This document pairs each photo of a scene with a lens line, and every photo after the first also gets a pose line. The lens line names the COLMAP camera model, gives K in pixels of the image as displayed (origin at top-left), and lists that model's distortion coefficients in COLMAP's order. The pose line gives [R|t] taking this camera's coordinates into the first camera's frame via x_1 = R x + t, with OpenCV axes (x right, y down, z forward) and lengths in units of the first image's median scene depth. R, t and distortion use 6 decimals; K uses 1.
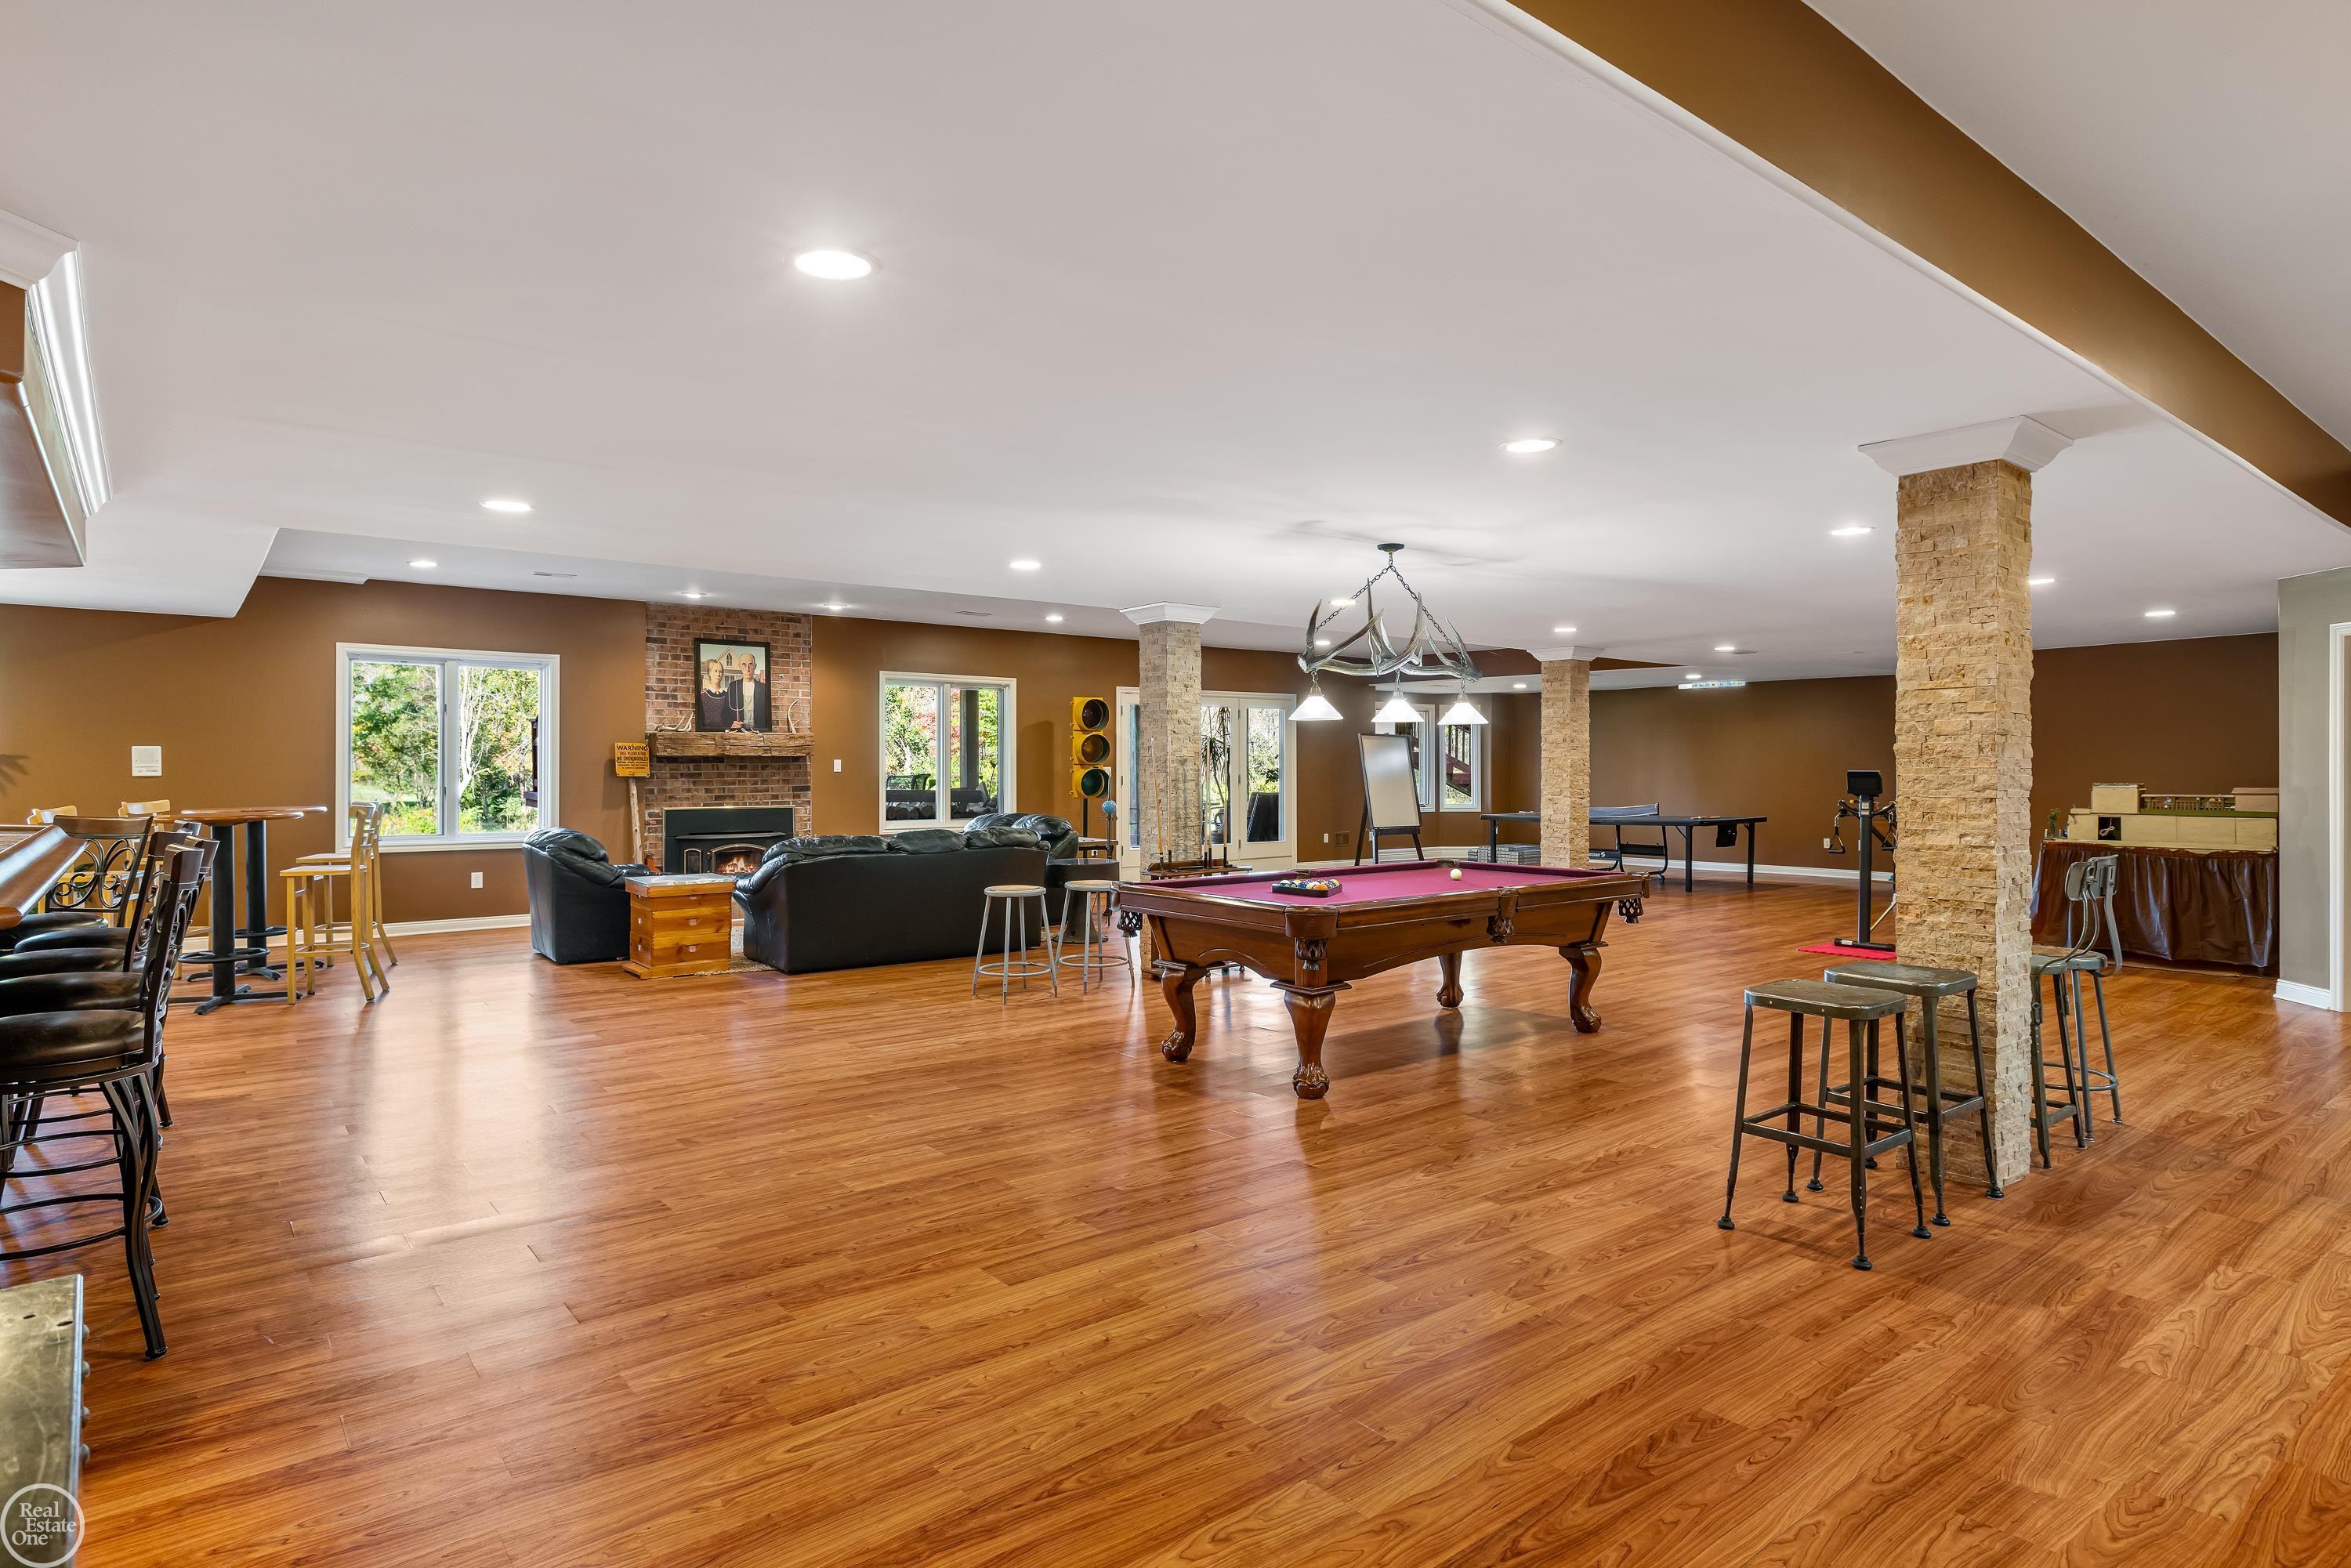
lens RADIAL K [[1266.8, 0, 1180.3], [0, 1266.8, 772.6], [0, 0, 1]] dist [-0.011247, -0.000641]
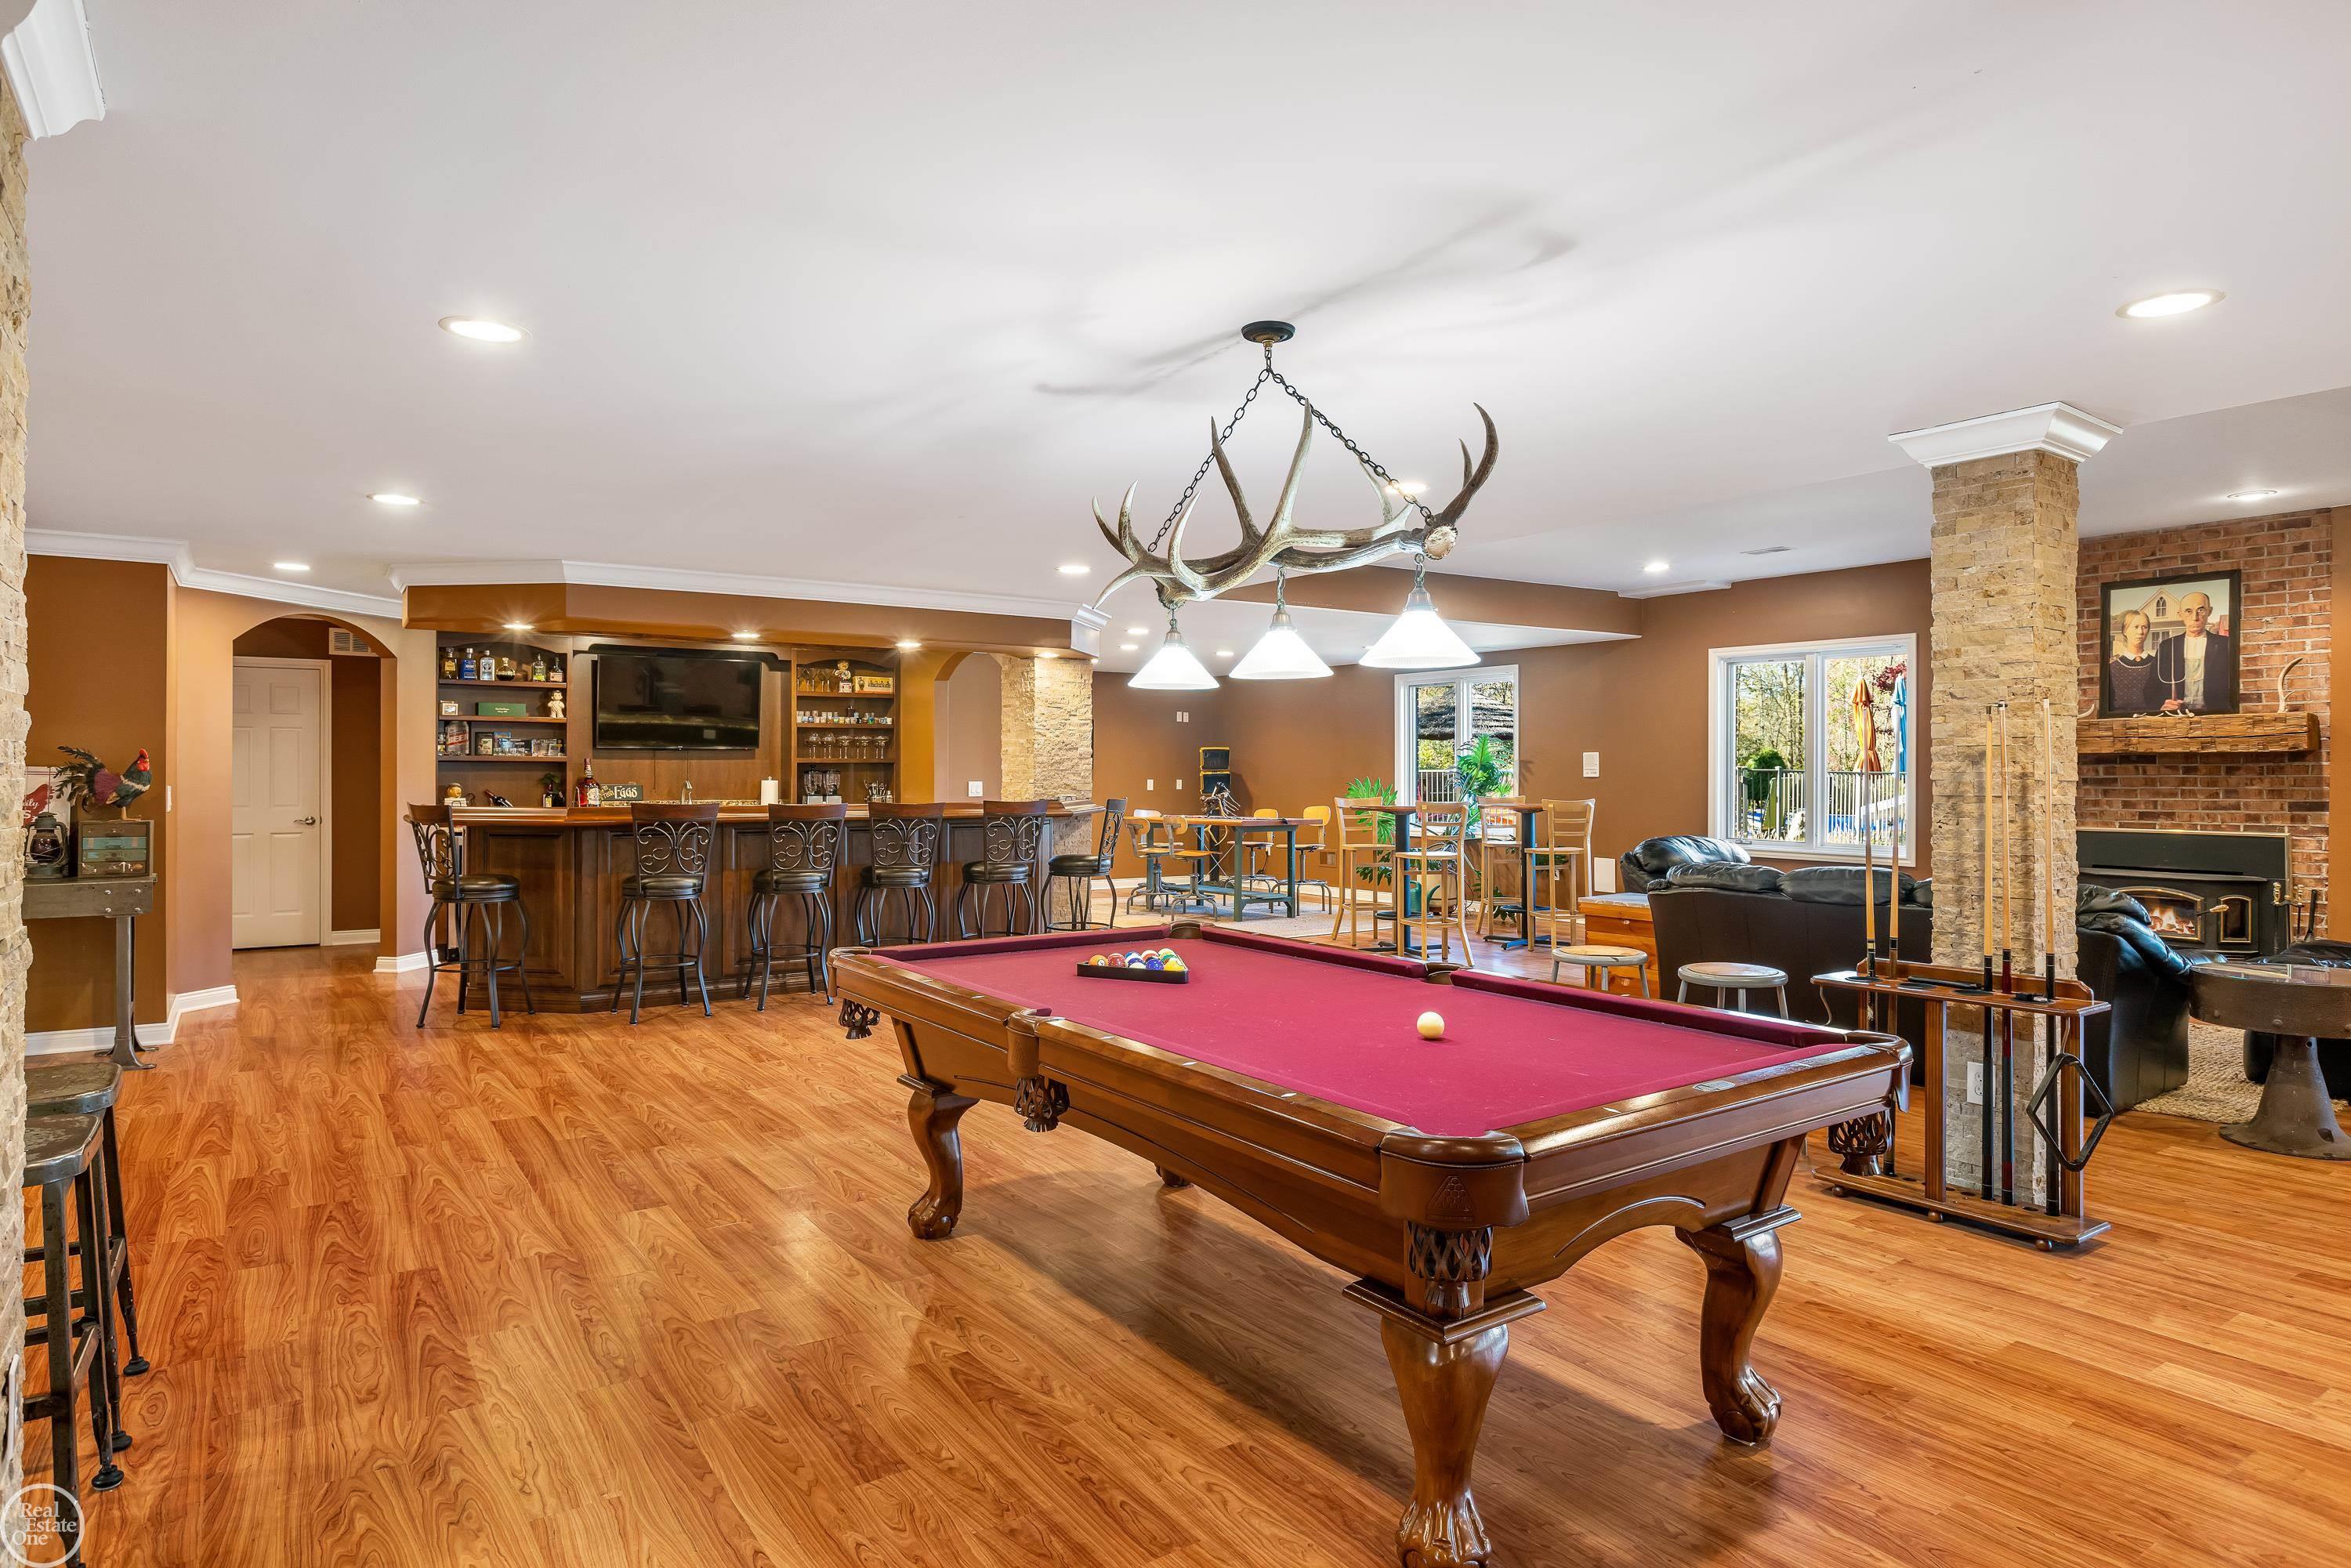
lens RADIAL K [[1338.3, 0, 1176.3], [0, 1338.3, 772.2], [0, 0, 1]] dist [-0.000855, -0.002975]
pose [[-0.085273, 0.001510, -0.996357, 0.392510], [-0.005313, 0.999984, 0.001970, -0.001794], [0.996344, 0.005461, -0.085263, 0.562932]]
